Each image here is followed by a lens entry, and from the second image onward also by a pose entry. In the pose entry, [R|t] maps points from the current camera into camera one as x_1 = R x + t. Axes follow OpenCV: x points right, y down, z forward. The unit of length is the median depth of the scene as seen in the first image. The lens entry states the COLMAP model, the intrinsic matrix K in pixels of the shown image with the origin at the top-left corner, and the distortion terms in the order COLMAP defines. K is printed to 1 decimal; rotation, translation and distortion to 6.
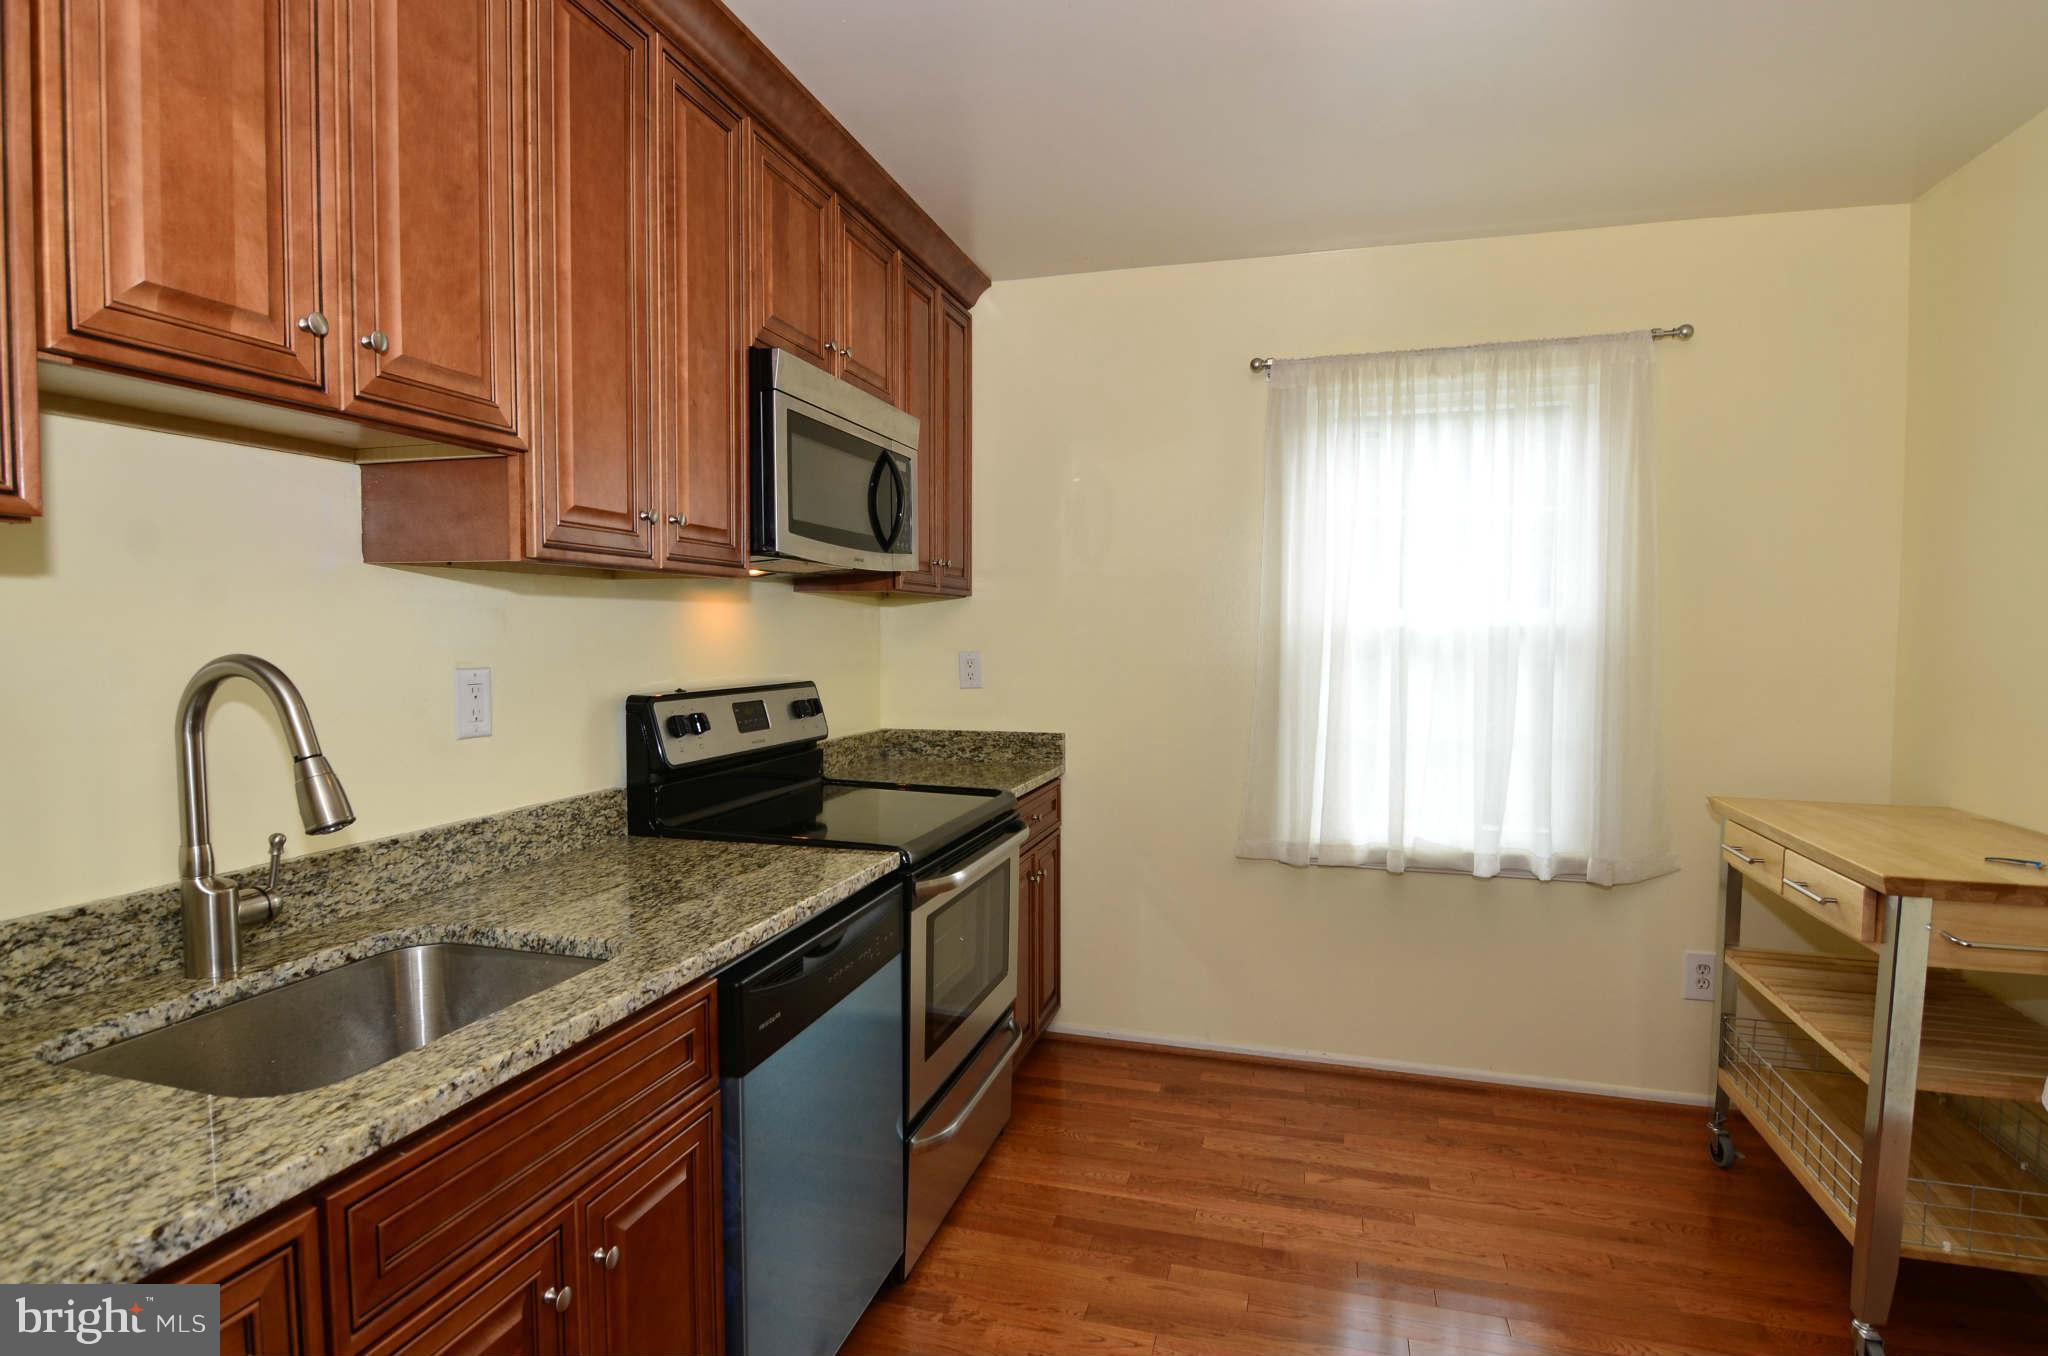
lens RADIAL K [[1040.0, 0, 1027.7], [0, 1040.0, 676.1], [0, 0, 1]] dist [-0.004860, -0.002430]
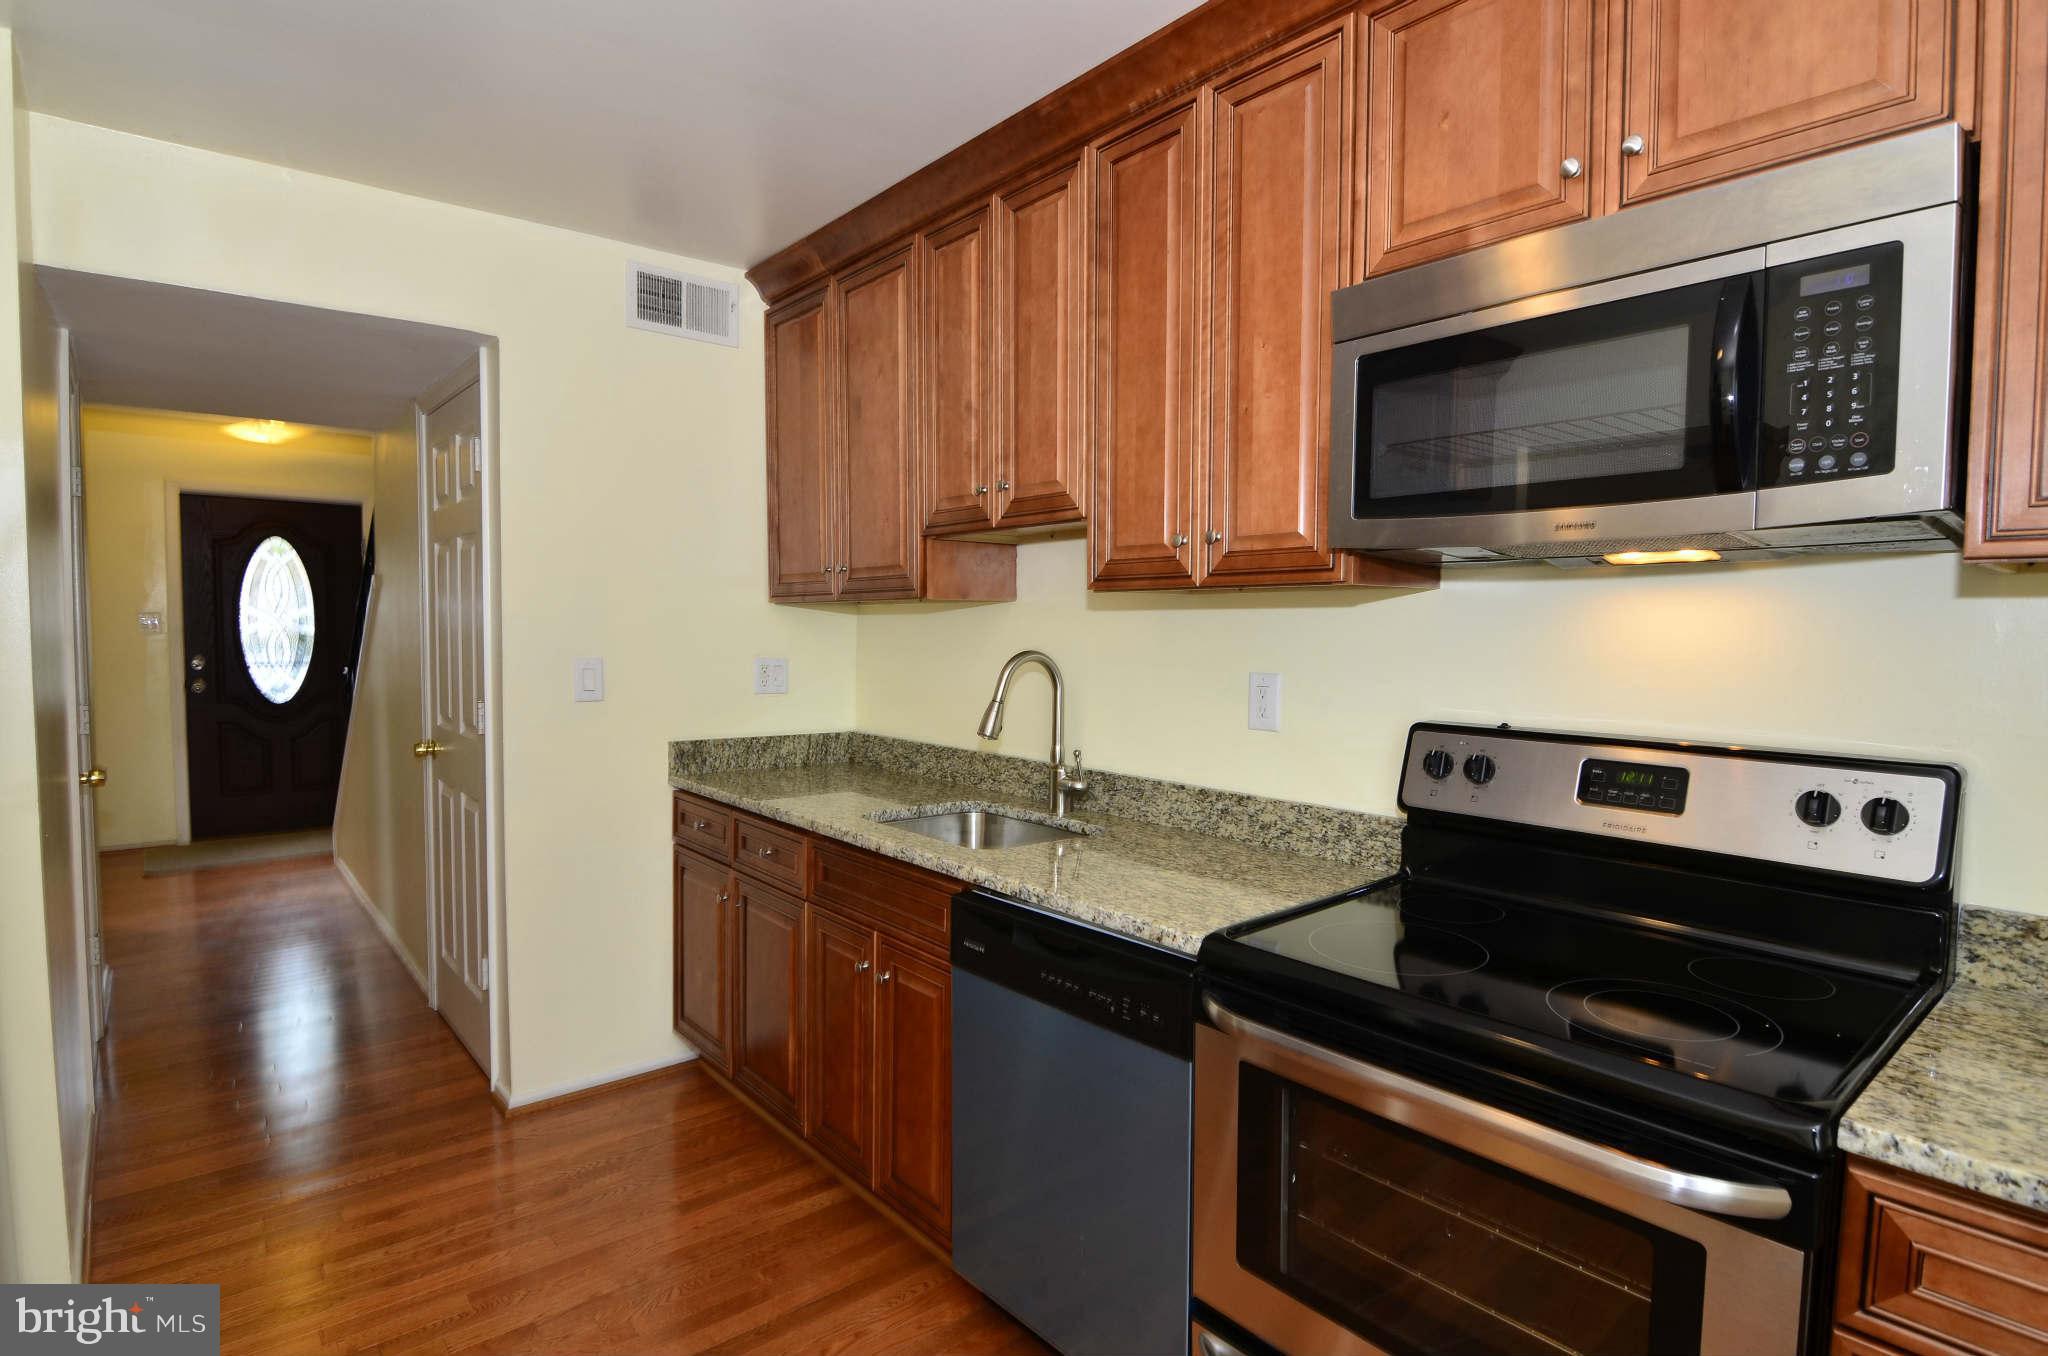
lens RADIAL K [[1040.0, 0, 1021.7], [0, 1040.0, 681.5], [0, 0, 1]] dist [-0.004860, -0.002430]
pose [[-0.561990, 0.032103, -0.826521, 0.638844], [-0.046712, 0.996420, 0.070464, -0.070809], [0.825824, 0.078209, -0.558478, 1.455503]]
